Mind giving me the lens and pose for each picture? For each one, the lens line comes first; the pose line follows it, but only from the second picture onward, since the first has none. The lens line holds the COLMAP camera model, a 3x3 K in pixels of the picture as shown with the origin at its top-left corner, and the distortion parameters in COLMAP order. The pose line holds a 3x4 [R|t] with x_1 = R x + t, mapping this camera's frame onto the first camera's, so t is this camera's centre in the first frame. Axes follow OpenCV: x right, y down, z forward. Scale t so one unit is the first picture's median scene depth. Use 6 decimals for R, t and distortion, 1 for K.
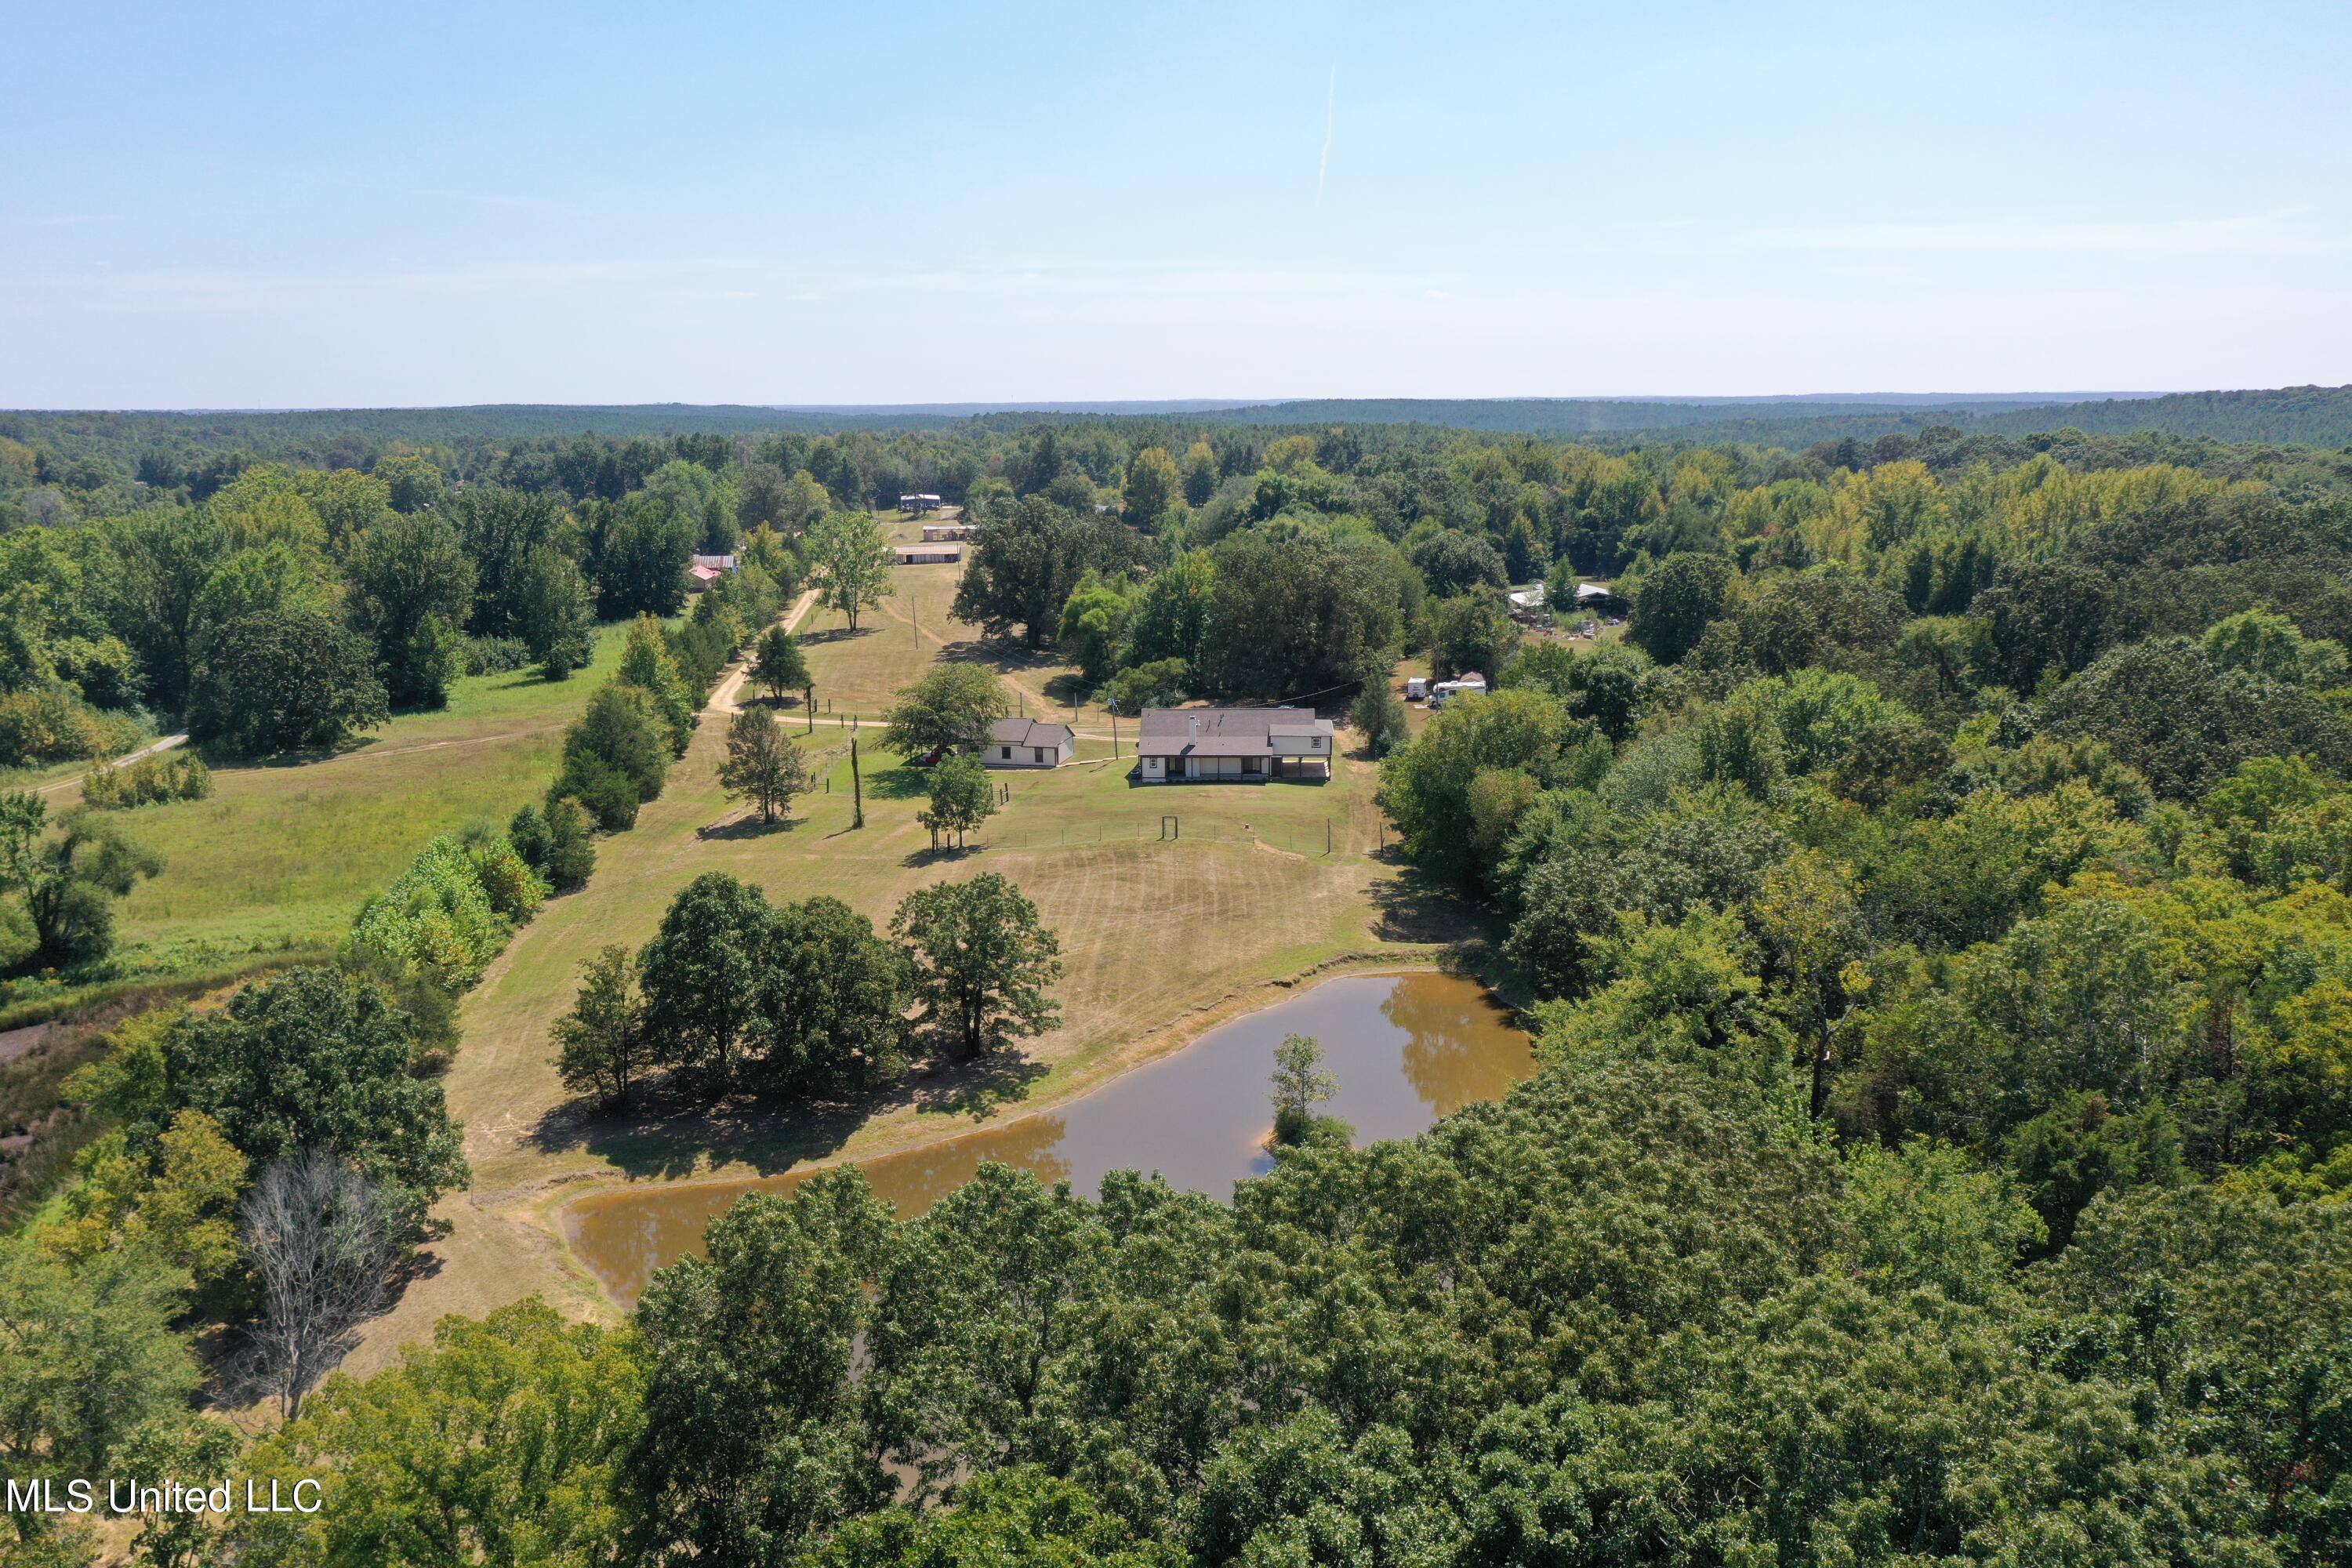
lens RADIAL K [[1868.0, 0, 1185.5], [0, 1868.0, 781.2], [0, 0, 1]] dist [0.015884, -0.001266]
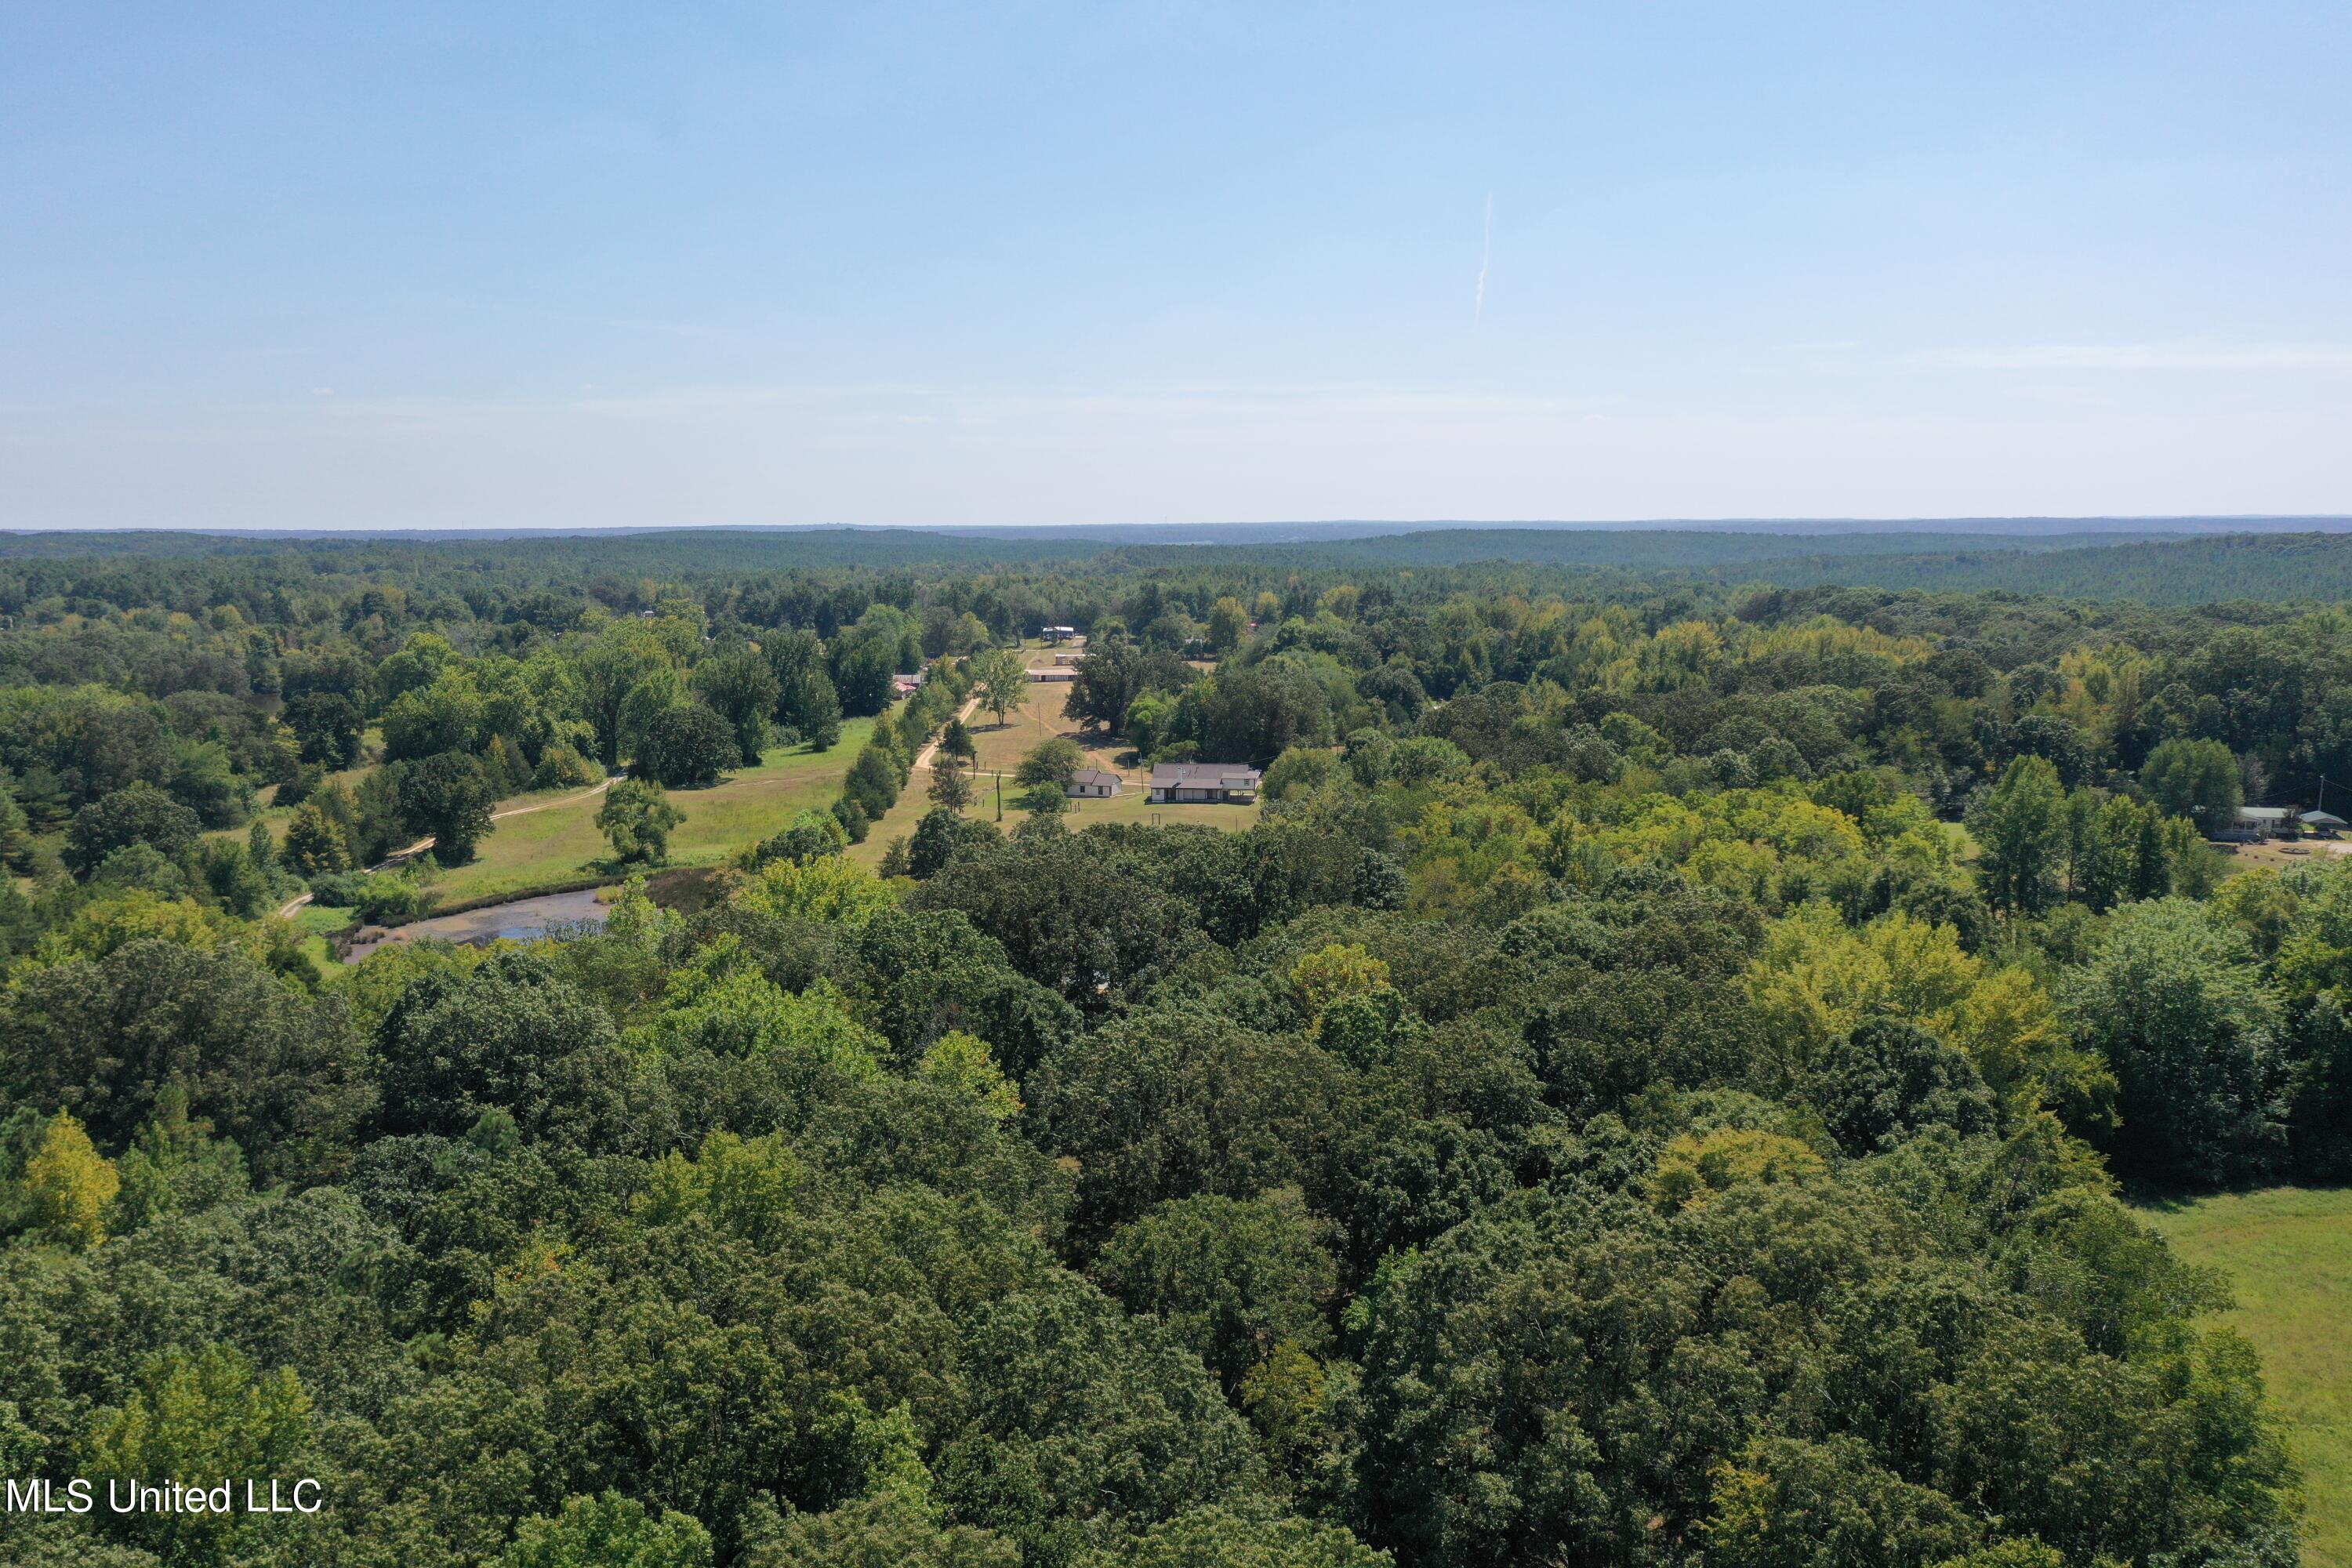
lens RADIAL K [[1868.0, 0, 1185.5], [0, 1868.0, 781.2], [0, 0, 1]] dist [0.015884, -0.001266]
pose [[0.996710, 0.013733, -0.079877, 0.107309], [-0.018646, 0.997959, -0.061083, 0.062680], [0.078875, 0.062371, 0.994931, -0.570674]]
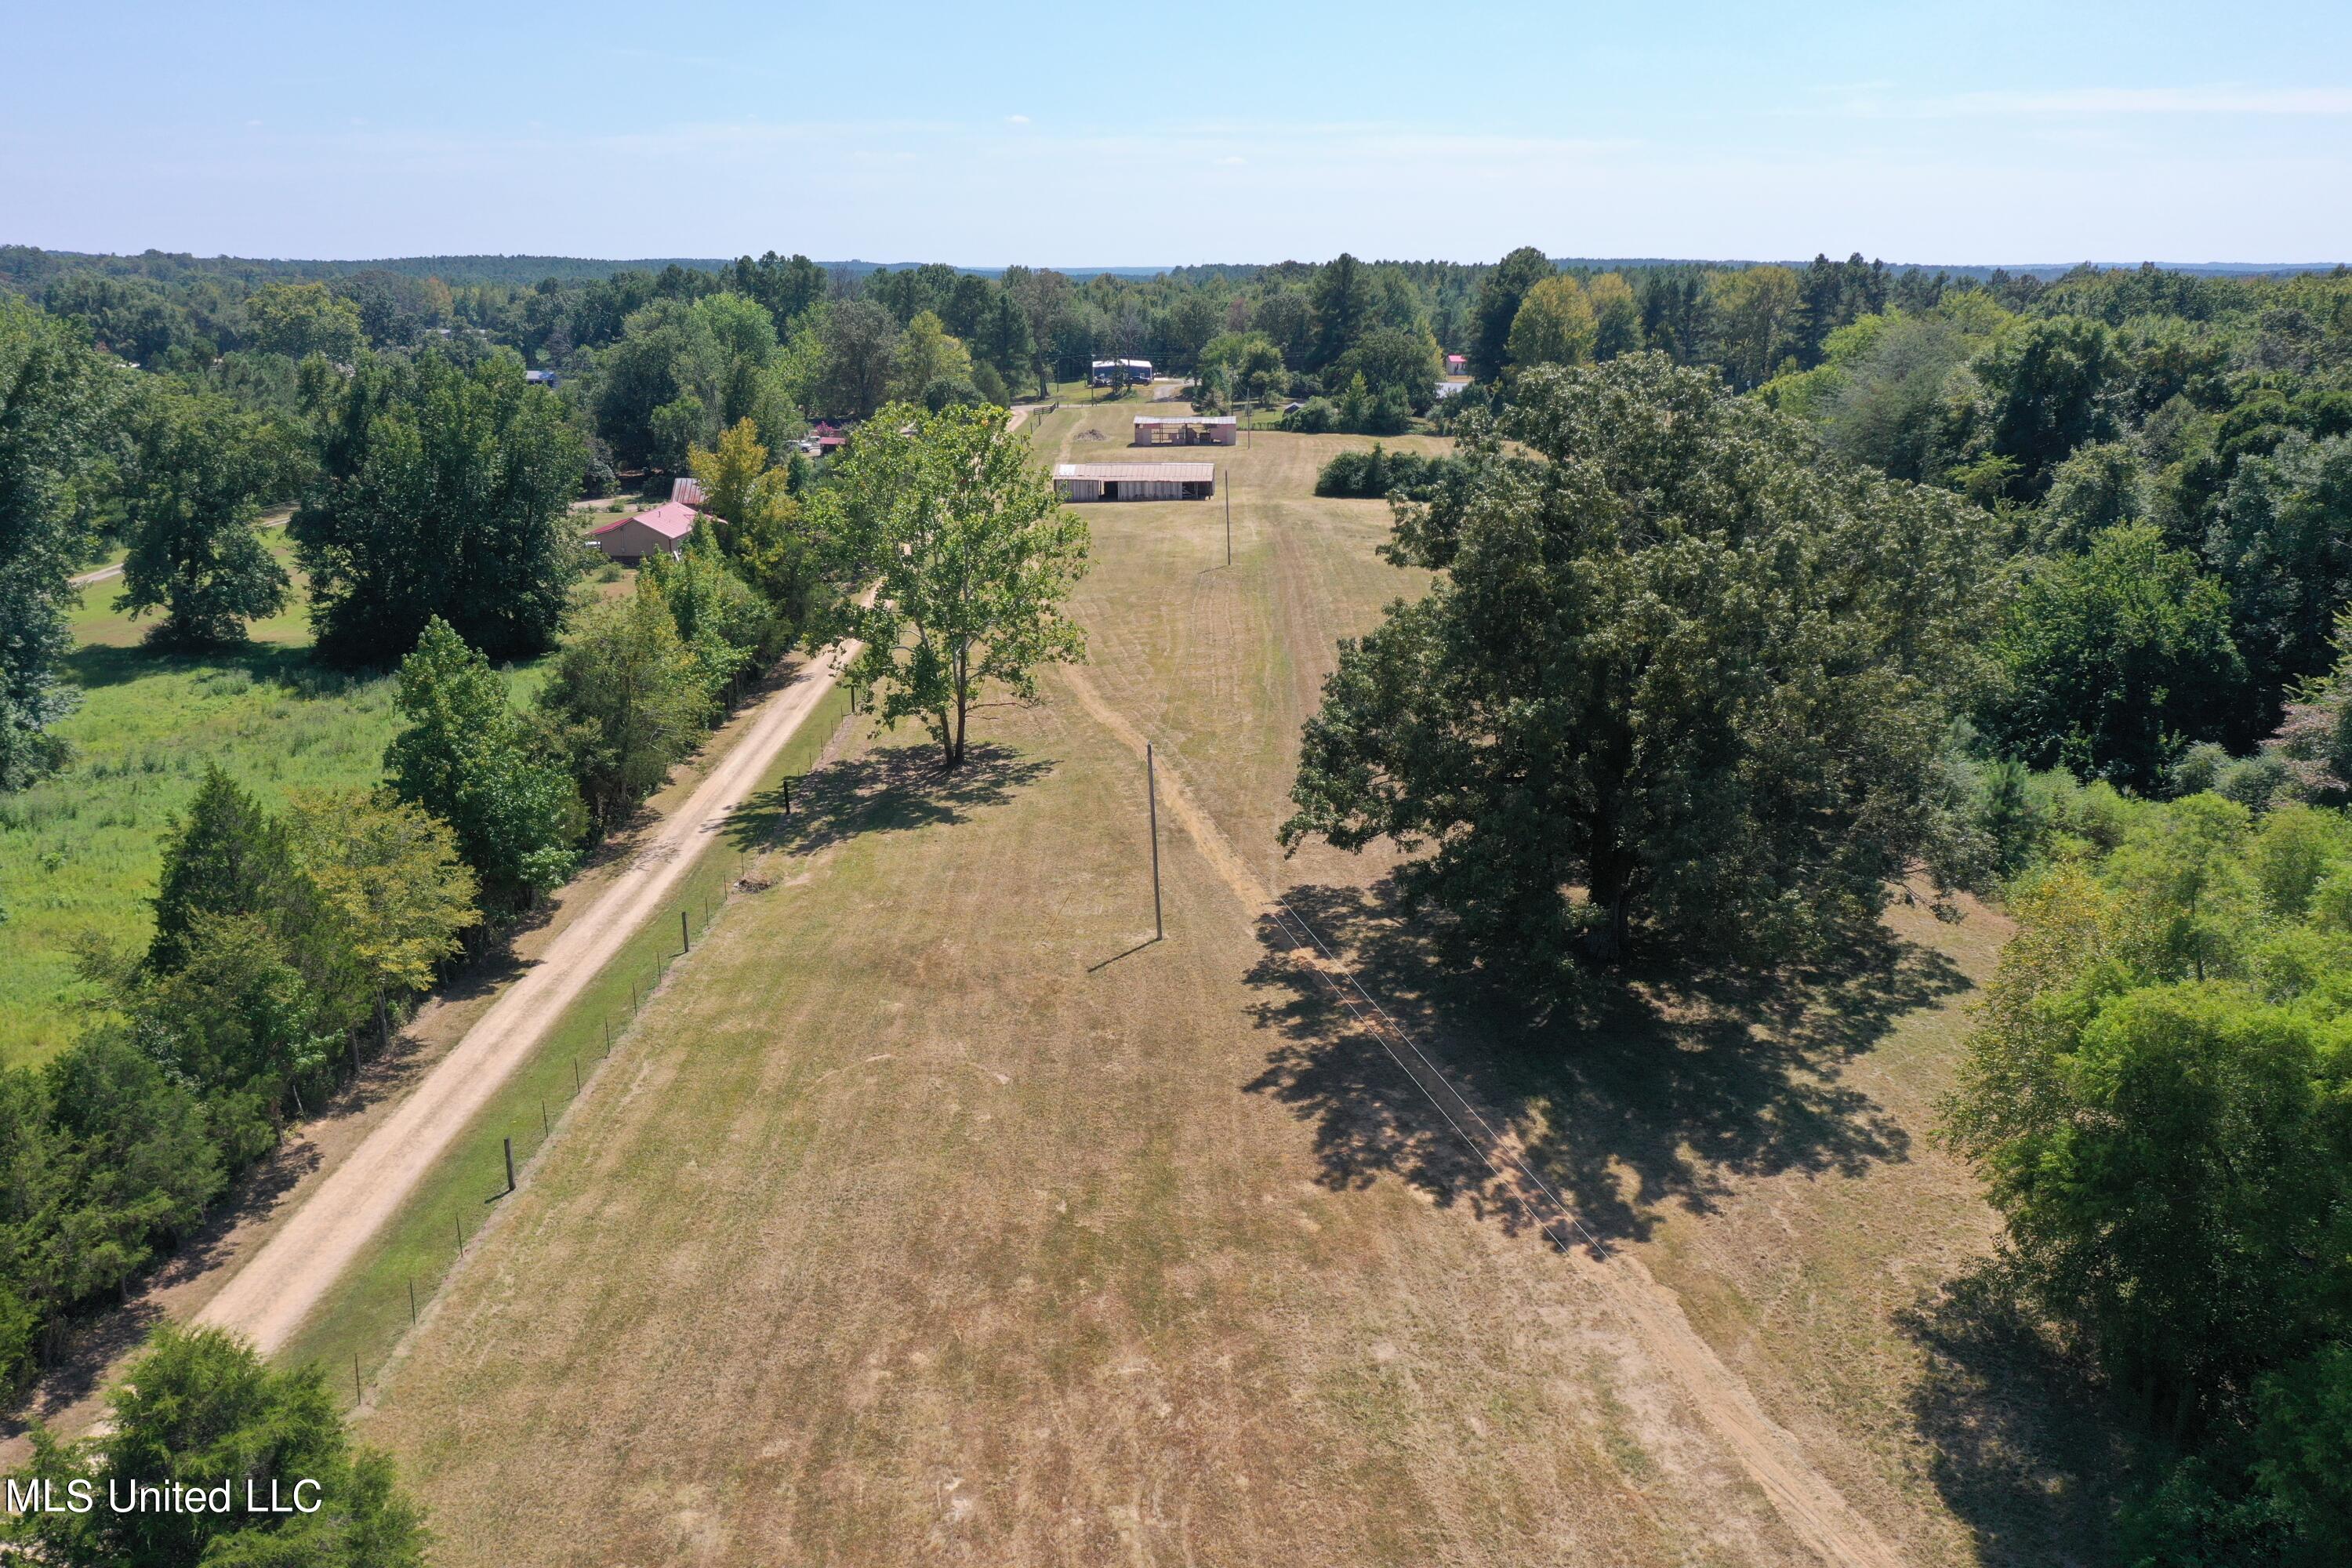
lens RADIAL K [[1868.0, 0, 1185.5], [0, 1868.0, 781.2], [0, 0, 1]] dist [0.015884, -0.001266]
pose [[0.995044, 0.036261, -0.092588, -0.119123], [-0.029932, 0.997177, 0.068857, -0.114599], [0.094823, -0.065745, 0.993321, 0.757539]]
